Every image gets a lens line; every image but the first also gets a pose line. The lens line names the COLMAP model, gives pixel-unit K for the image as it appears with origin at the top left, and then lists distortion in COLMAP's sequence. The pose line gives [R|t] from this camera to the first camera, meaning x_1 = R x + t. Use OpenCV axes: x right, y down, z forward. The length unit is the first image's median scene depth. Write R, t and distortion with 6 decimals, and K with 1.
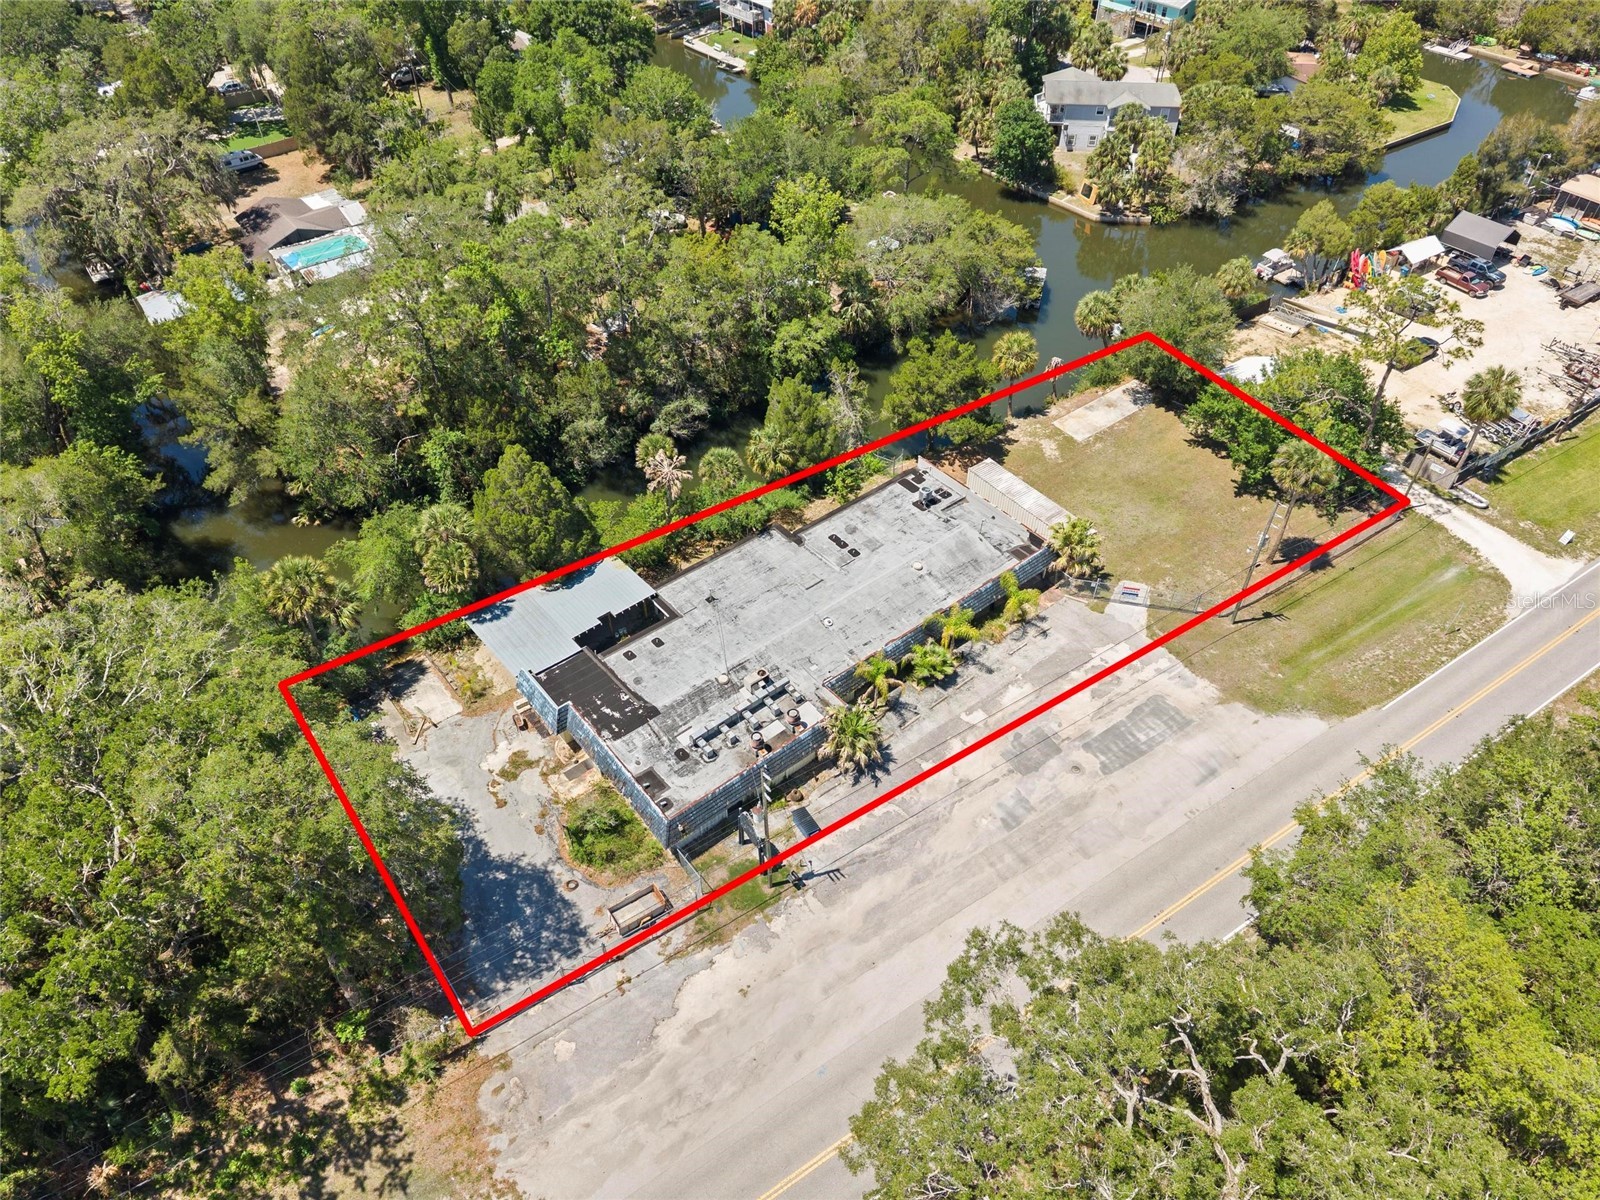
lens RADIAL K [[1110.7, 0, 800.0], [0, 1110.7, 600.0], [0, 0, 1]] dist [0.099561, -0.140431]
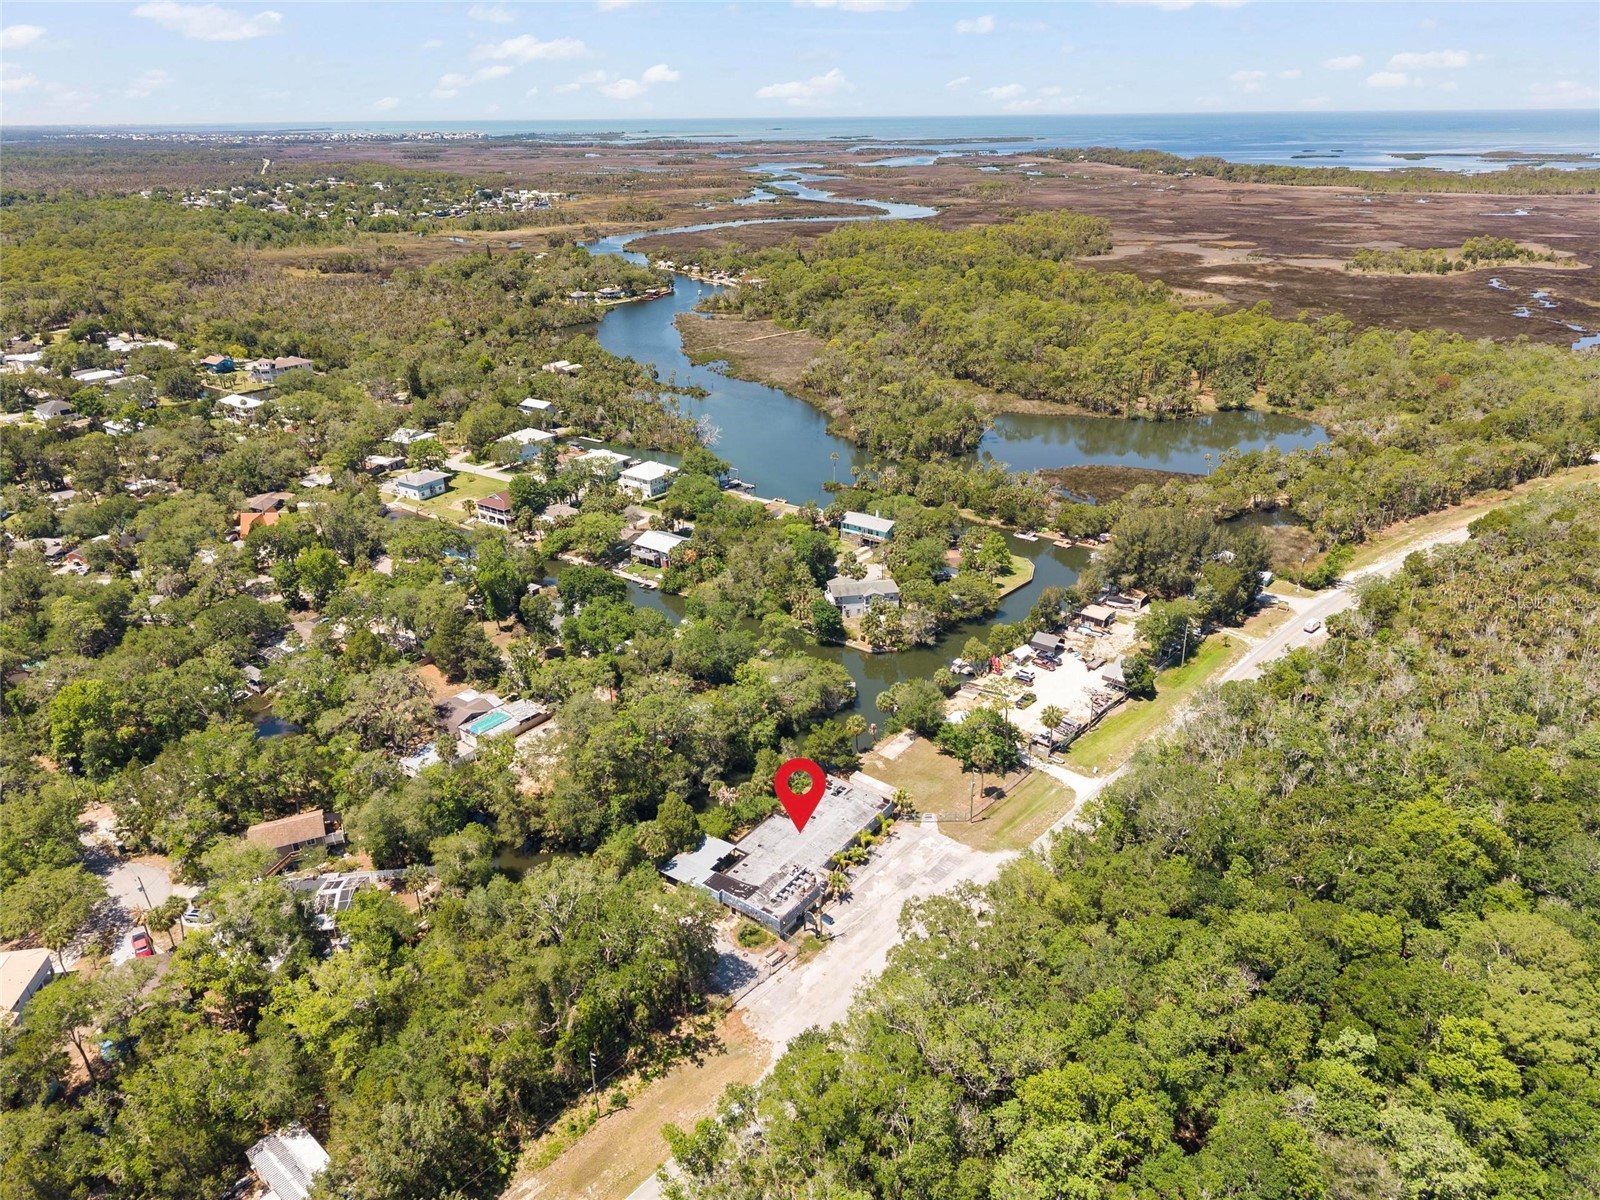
lens RADIAL K [[1110.7, 0, 800.0], [0, 1110.7, 600.0], [0, 0, 1]] dist [0.099561, -0.140431]
pose [[0.969379, -0.110511, 0.219296, -0.359290], [0.175554, 0.936297, -0.304187, 0.192445], [-0.171710, 0.333371, 0.927027, -1.067614]]
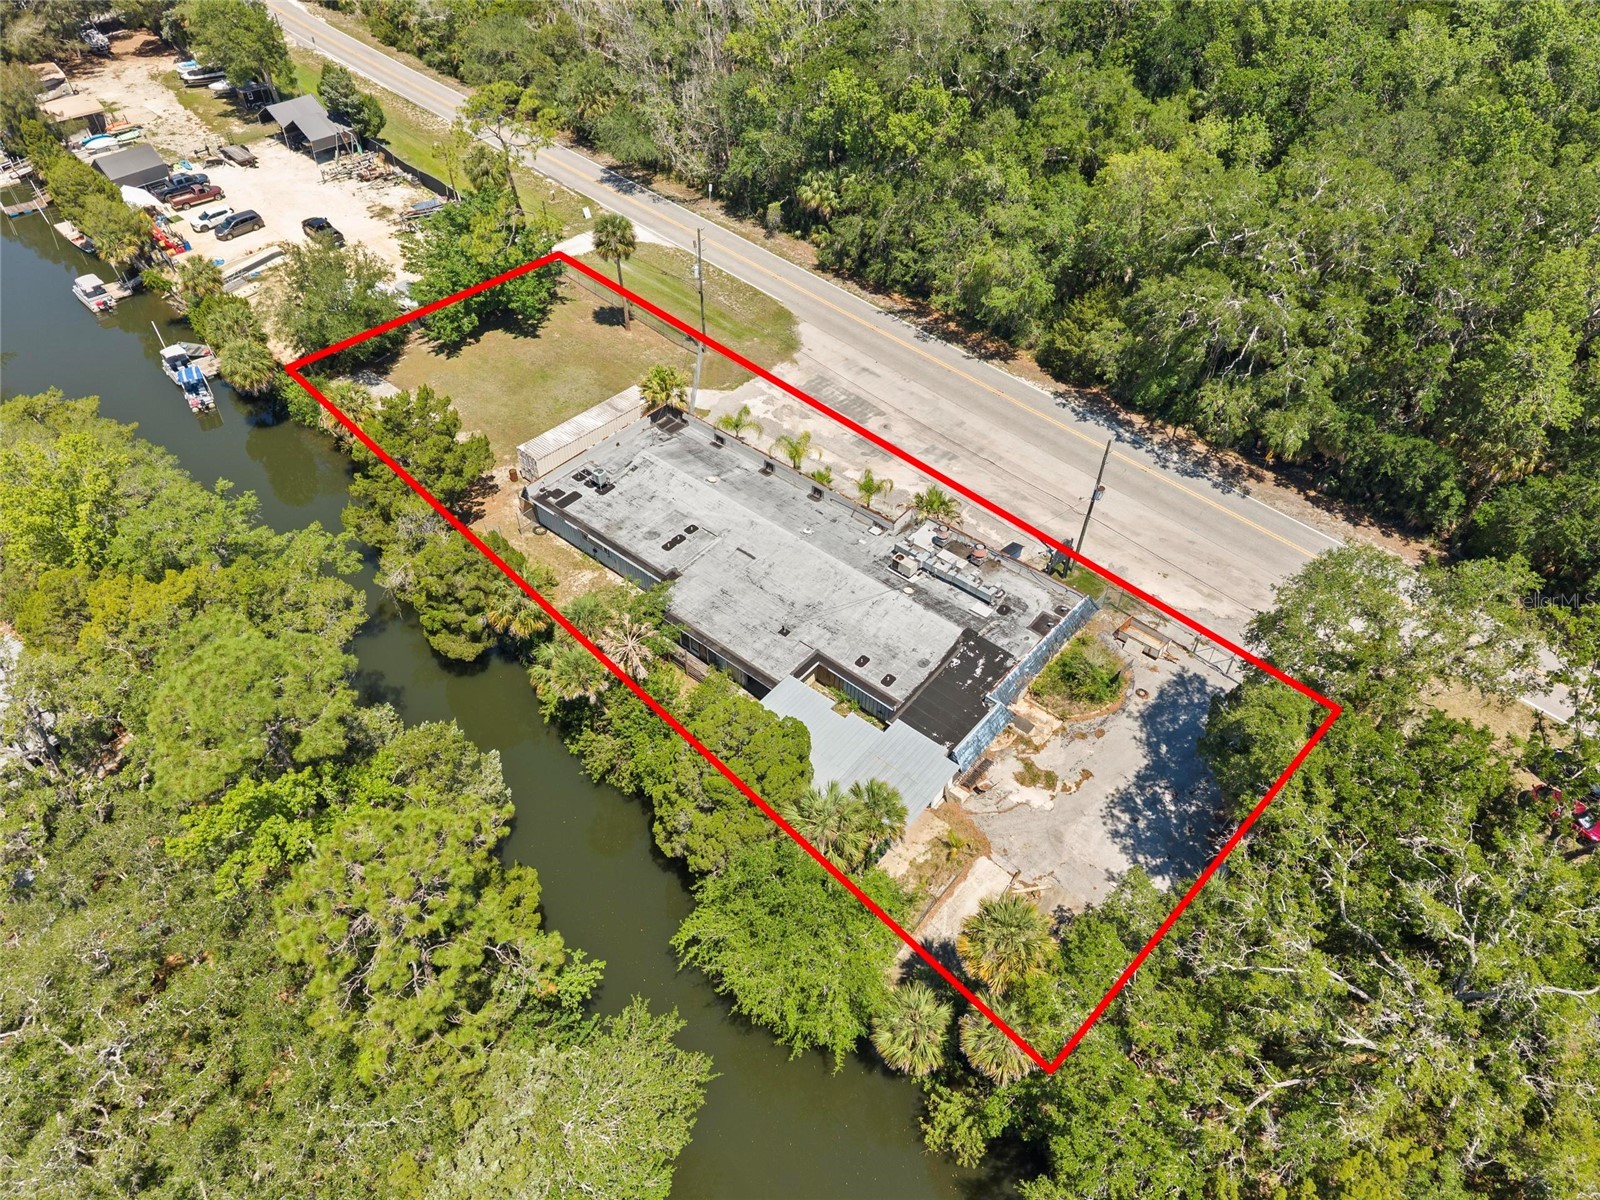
lens RADIAL K [[1110.7, 0, 800.0], [0, 1110.7, 600.0], [0, 0, 1]] dist [0.099561, -0.140431]
pose [[-0.192201, -0.674760, 0.712571, -0.545207], [0.671411, 0.439155, 0.596950, -0.414593], [-0.715728, 0.593163, 0.368635, 0.514687]]
